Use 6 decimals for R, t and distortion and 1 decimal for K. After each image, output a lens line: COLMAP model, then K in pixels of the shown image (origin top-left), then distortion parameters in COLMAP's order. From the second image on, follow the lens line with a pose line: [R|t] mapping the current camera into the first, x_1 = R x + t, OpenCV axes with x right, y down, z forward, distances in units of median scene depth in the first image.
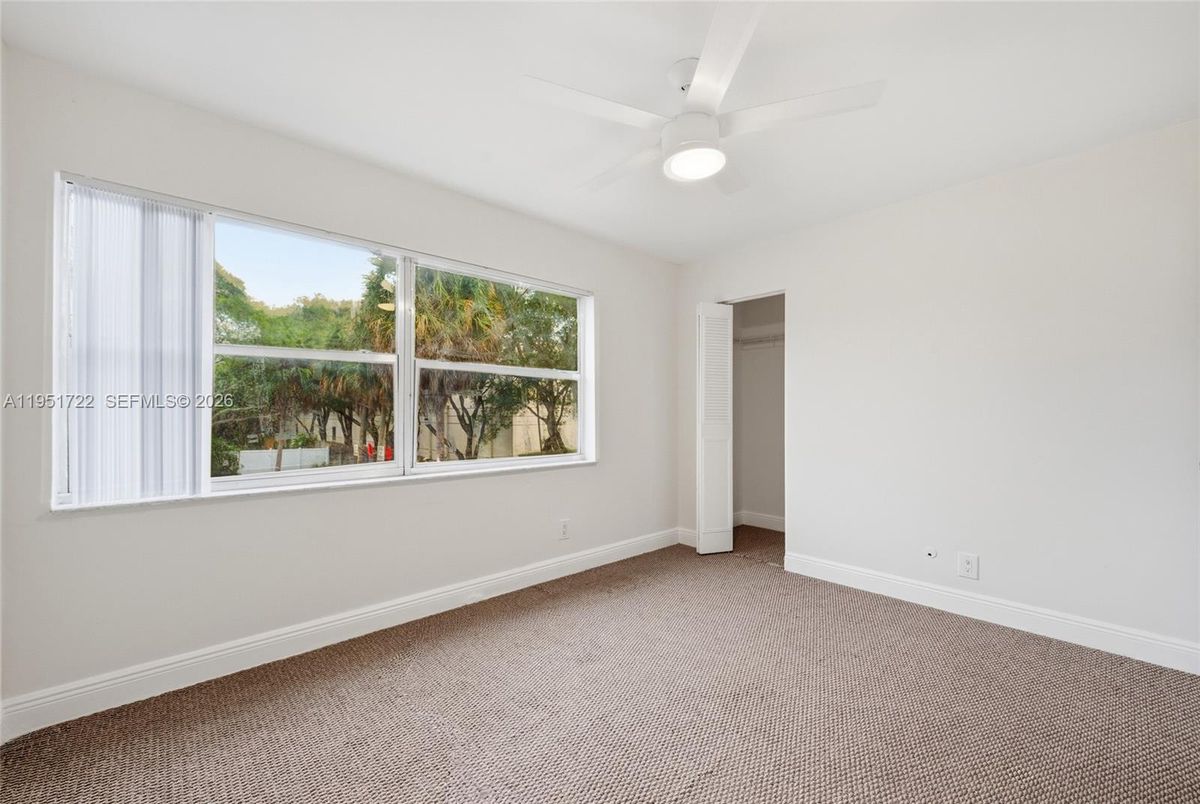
lens RADIAL K [[491.7, 0, 597.4], [0, 491.7, 411.5], [0, 0, 1]] dist [0.000405, 0.000519]
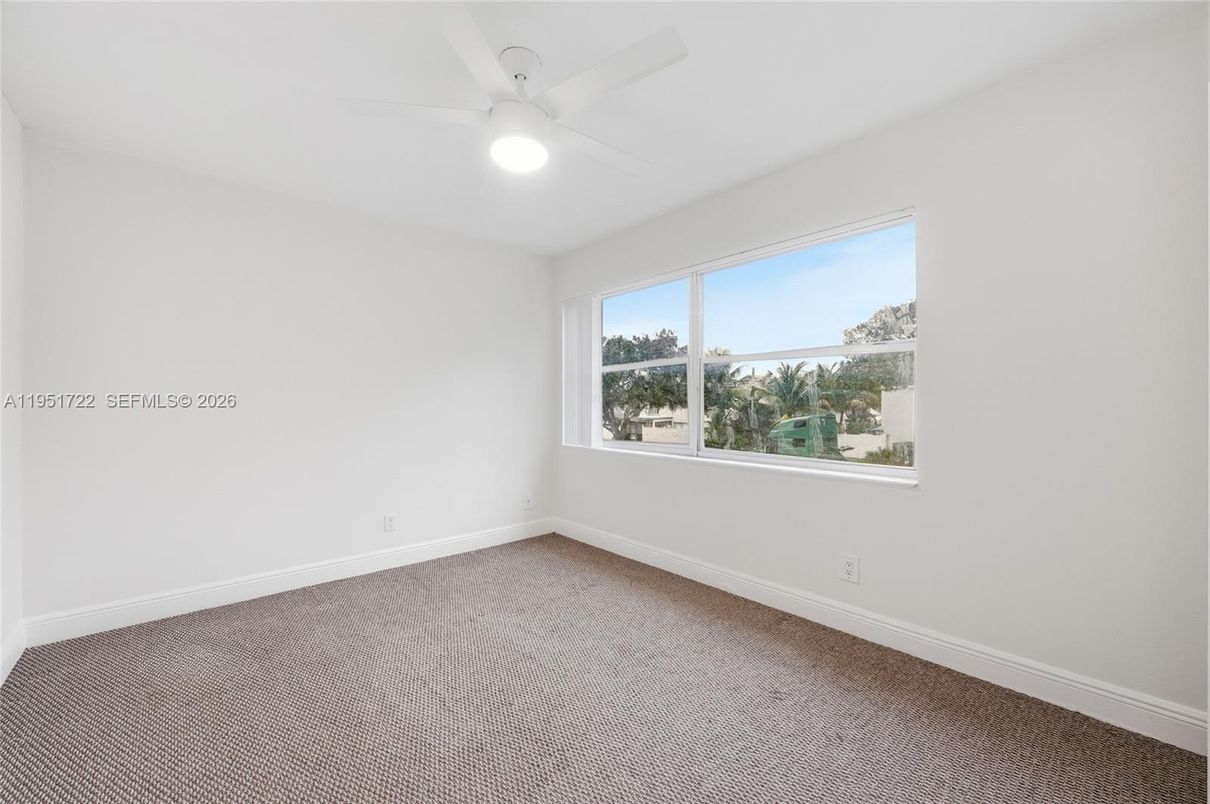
lens RADIAL K [[477.0, 0, 603.7], [0, 477.0, 408.9], [0, 0, 1]] dist [-0.001613, -0.000479]
pose [[-0.035847, -0.012230, -0.999282, 0.745247], [-0.015922, 0.999805, -0.011665, 0.032469], [0.999230, 0.015492, -0.036034, 0.793652]]
